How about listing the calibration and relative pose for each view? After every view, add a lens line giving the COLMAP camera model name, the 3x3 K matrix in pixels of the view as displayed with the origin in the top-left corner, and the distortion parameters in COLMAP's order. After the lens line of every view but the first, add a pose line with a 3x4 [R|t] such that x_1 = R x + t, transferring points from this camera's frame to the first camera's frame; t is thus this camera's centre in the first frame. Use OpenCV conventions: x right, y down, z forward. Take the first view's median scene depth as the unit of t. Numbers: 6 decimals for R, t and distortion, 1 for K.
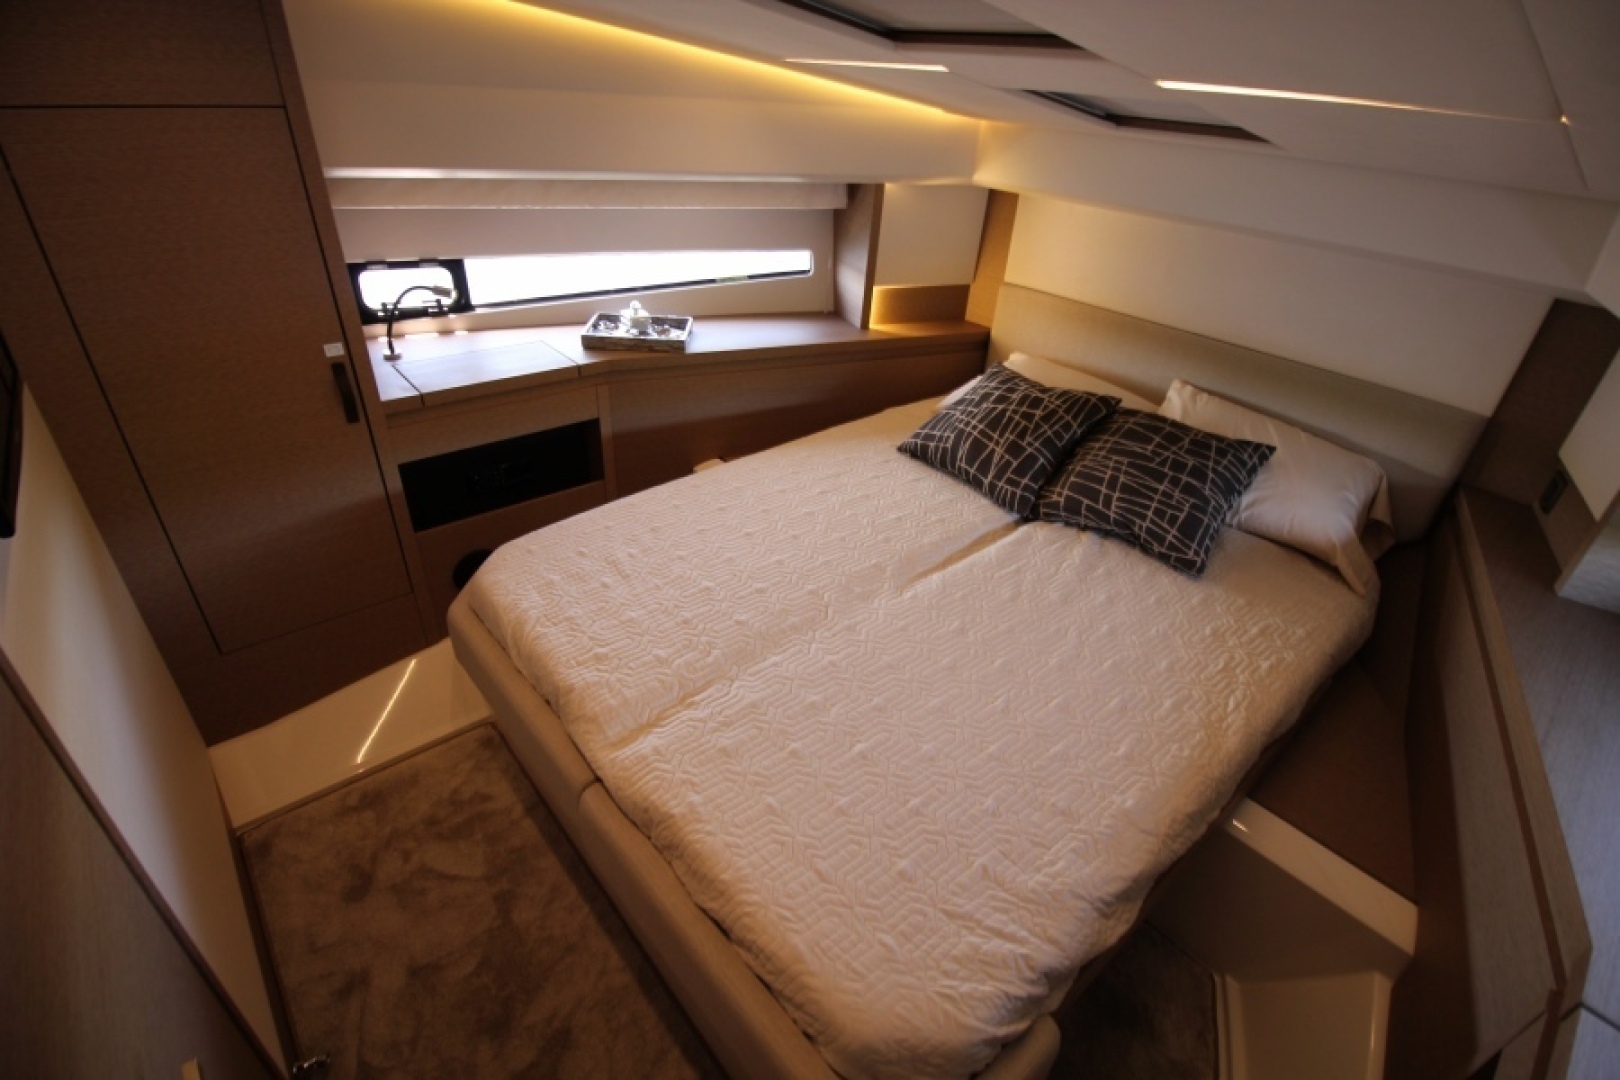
lens RADIAL K [[757.6, 0, 815.2], [0, 757.6, 535.6], [0, 0, 1]] dist [0.002329, -0.015449]
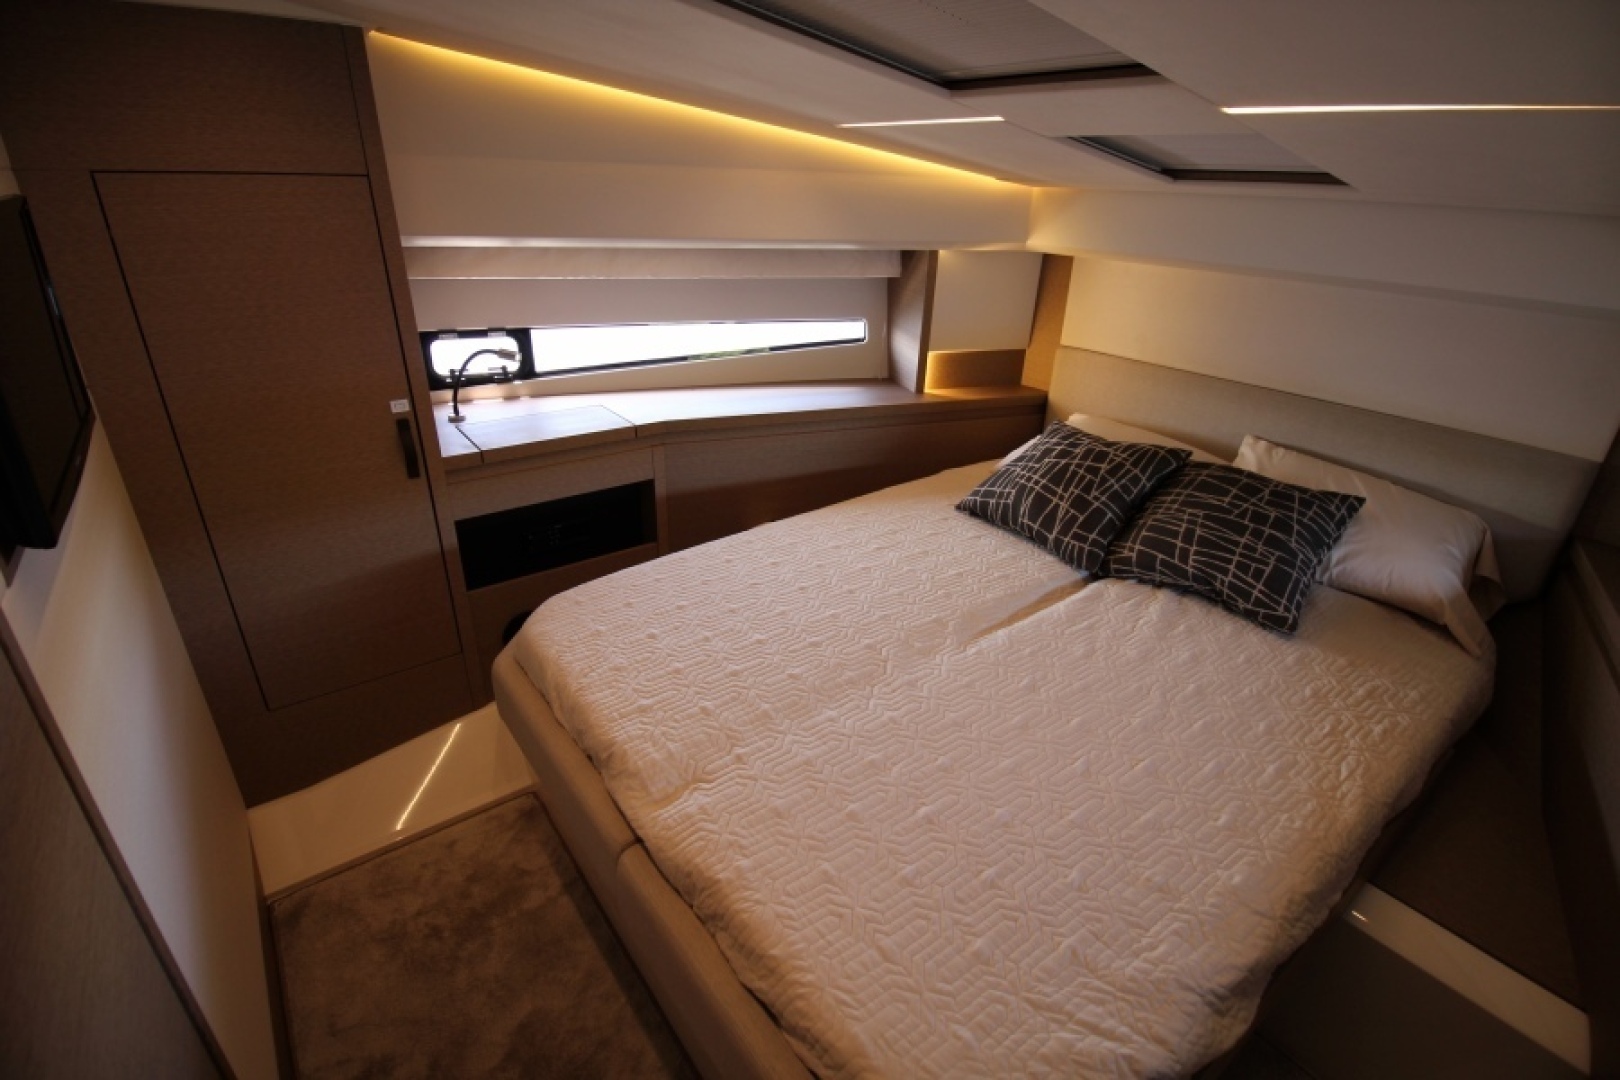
lens RADIAL K [[757.4, 0, 819.9], [0, 757.4, 531.1], [0, 0, 1]] dist [0.001624, -0.016066]
pose [[0.998133, -0.001954, -0.061050, -0.007874], [-0.005371, 0.992810, -0.119581, 0.043736], [0.060845, 0.119686, 0.990946, 0.043797]]
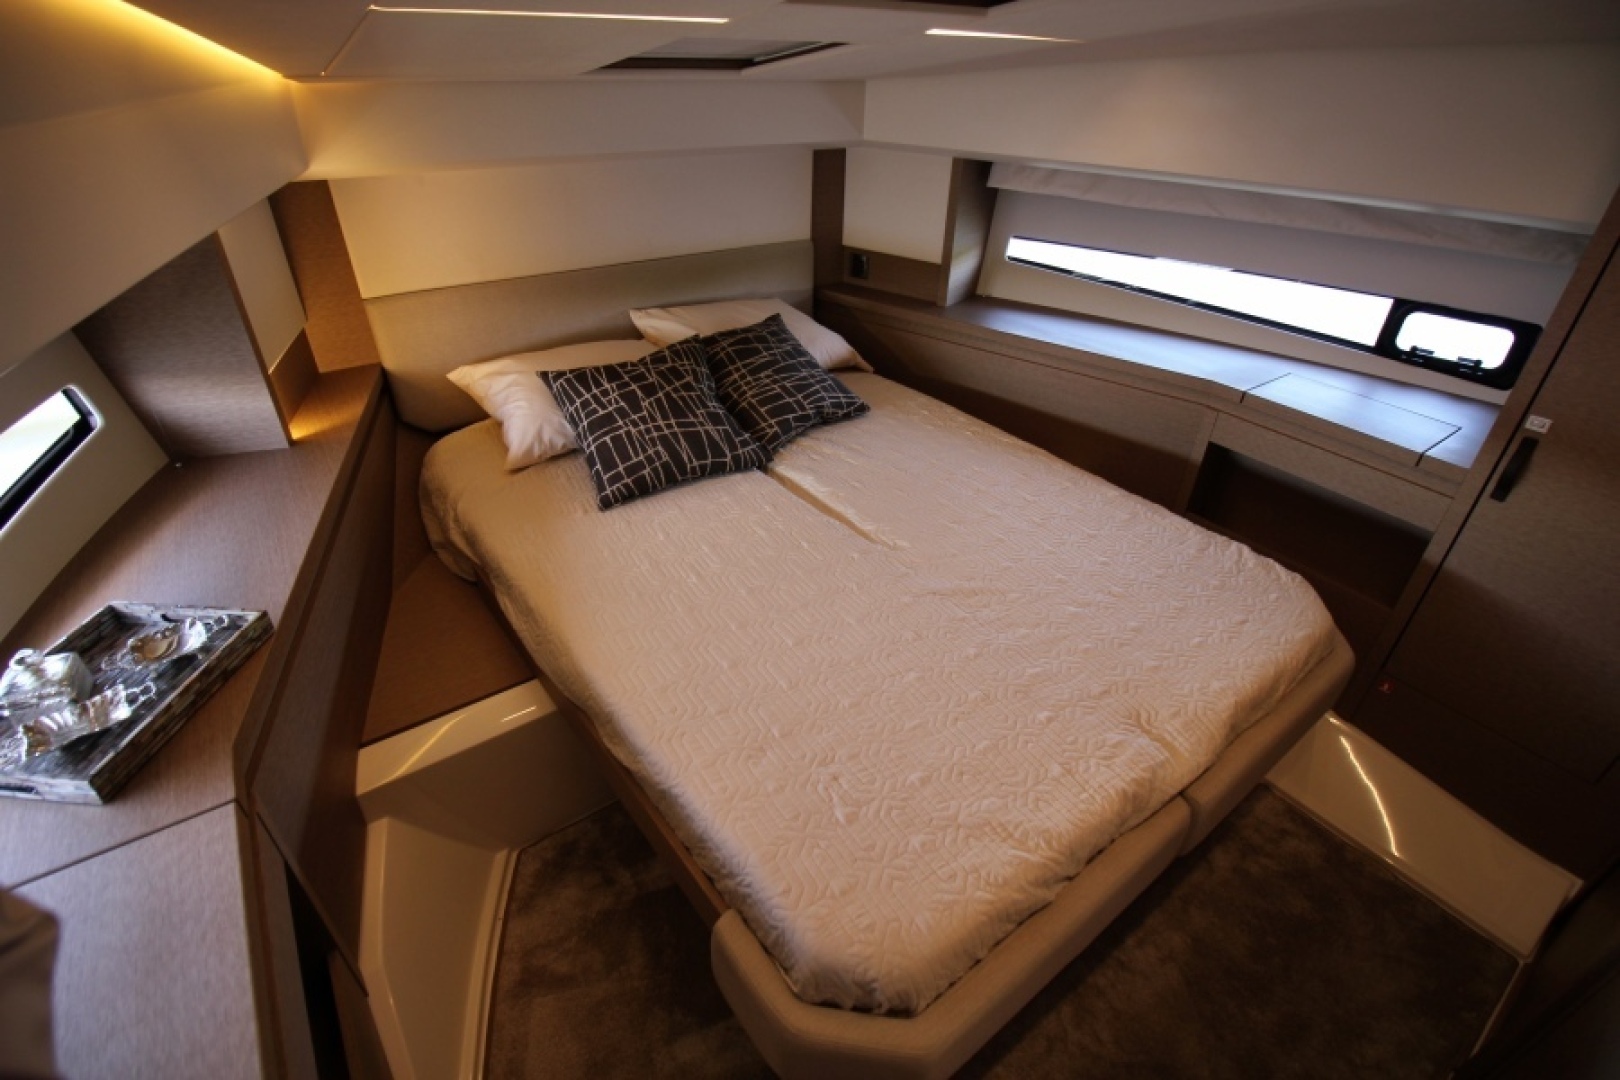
lens RADIAL K [[757.4, 0, 819.9], [0, 757.4, 531.1], [0, 0, 1]] dist [0.001624, -0.016066]
pose [[0.075003, -0.588932, 0.804695, -0.701048], [0.502620, 0.719290, 0.479579, -0.484753], [-0.861248, 0.368486, 0.349958, 0.716378]]
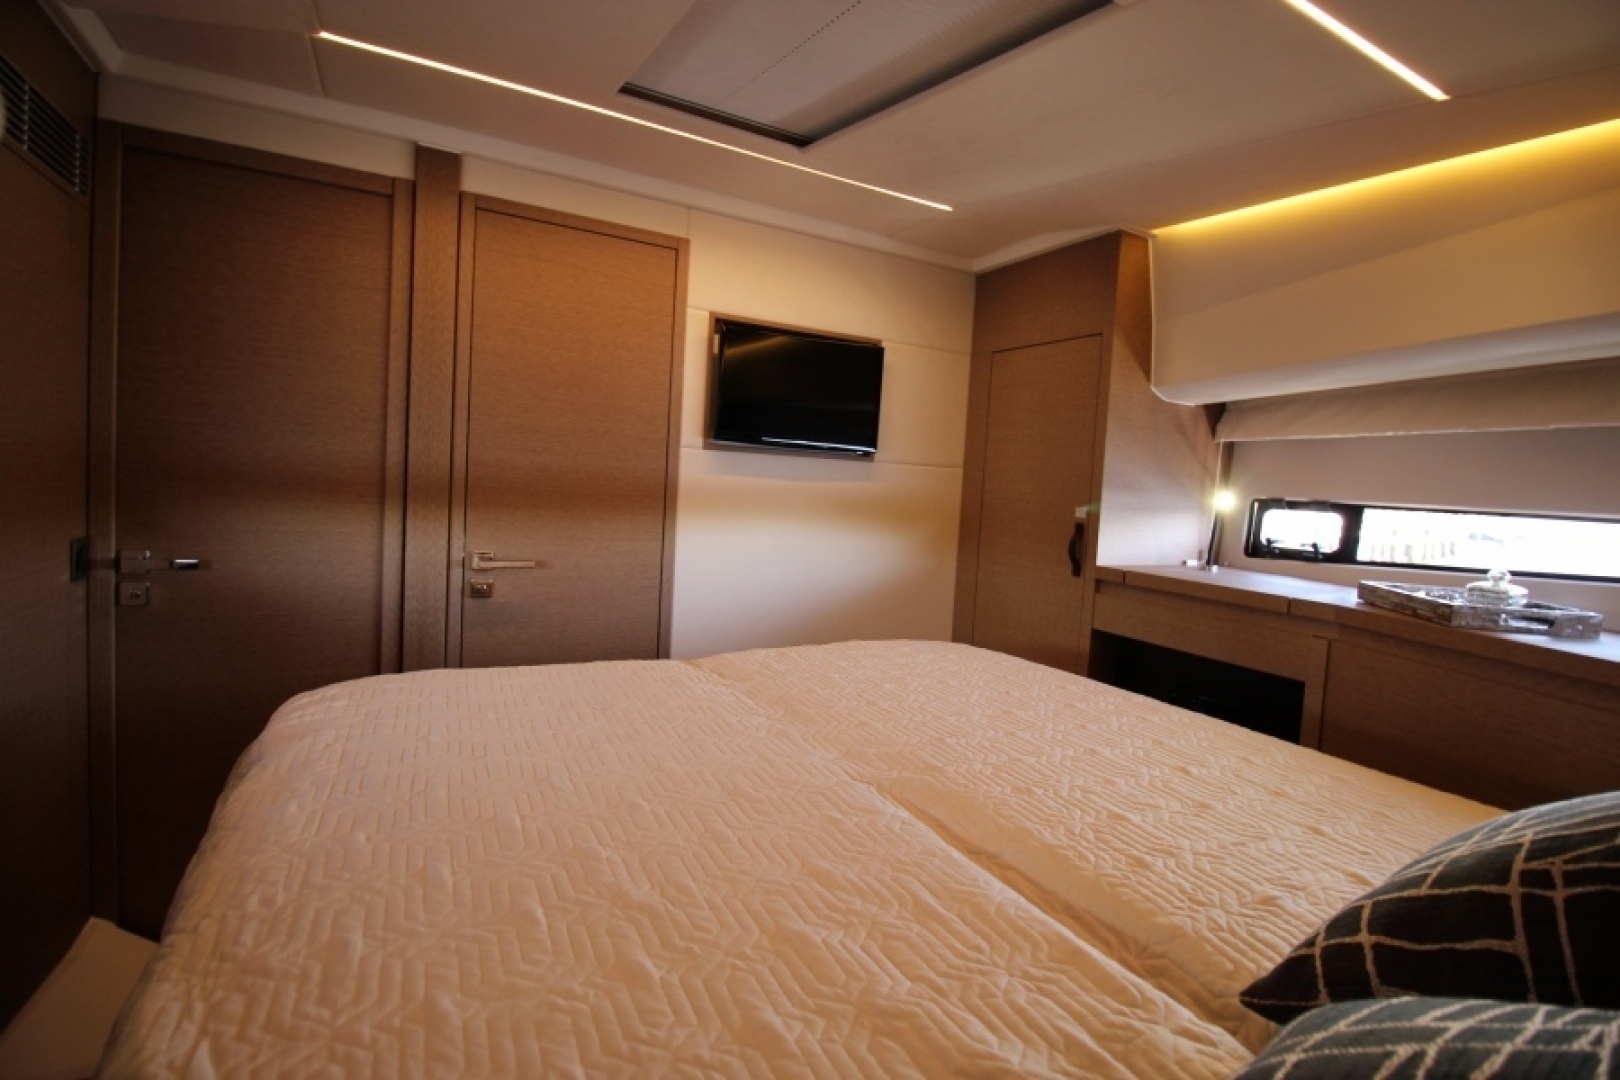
lens RADIAL K [[757.6, 0, 815.2], [0, 757.6, 535.6], [0, 0, 1]] dist [0.002329, -0.015449]
pose [[-0.222550, -0.007999, -0.974888, 0.673322], [-0.576990, 0.807115, 0.125094, -0.124959], [0.785846, 0.590340, -0.184239, 0.947011]]
